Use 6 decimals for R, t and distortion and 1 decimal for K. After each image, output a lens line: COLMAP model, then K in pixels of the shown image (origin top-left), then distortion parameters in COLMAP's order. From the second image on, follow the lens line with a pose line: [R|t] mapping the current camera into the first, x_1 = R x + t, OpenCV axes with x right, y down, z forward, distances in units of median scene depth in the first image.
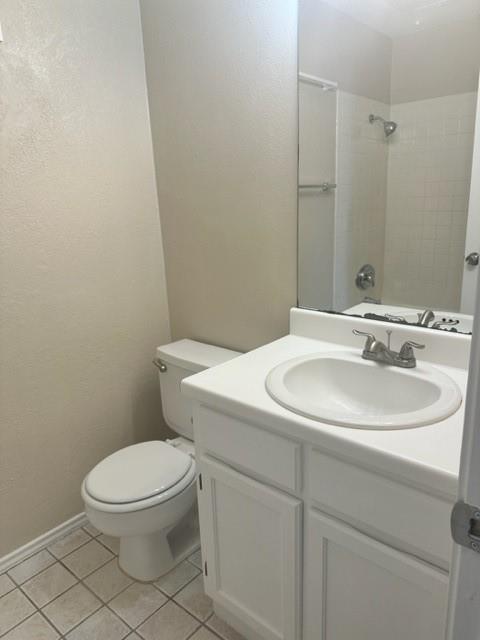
lens RADIAL K [[447.0, 0, 238.9], [0, 447.0, 316.7], [0, 0, 1]] dist [0.061260, -0.078519]
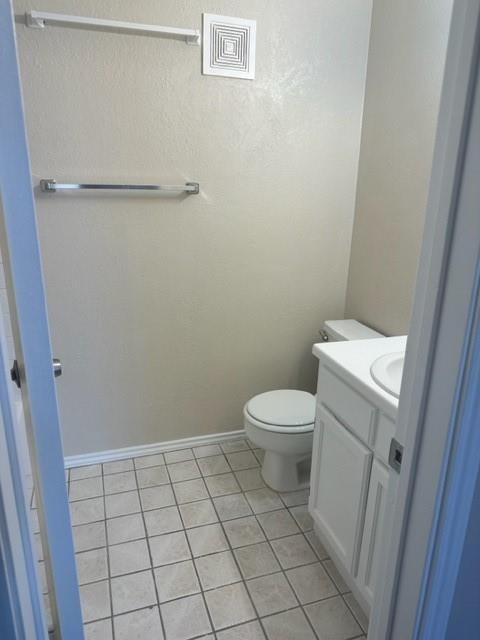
lens RADIAL K [[447.0, 0, 239.6], [0, 447.0, 318.6], [0, 0, 1]] dist [0.061260, -0.078519]
pose [[0.853126, 0.214985, -0.475350, 0.238499], [-0.192129, 0.976579, 0.096852, -0.013047], [0.485038, 0.008701, 0.874450, -0.216602]]
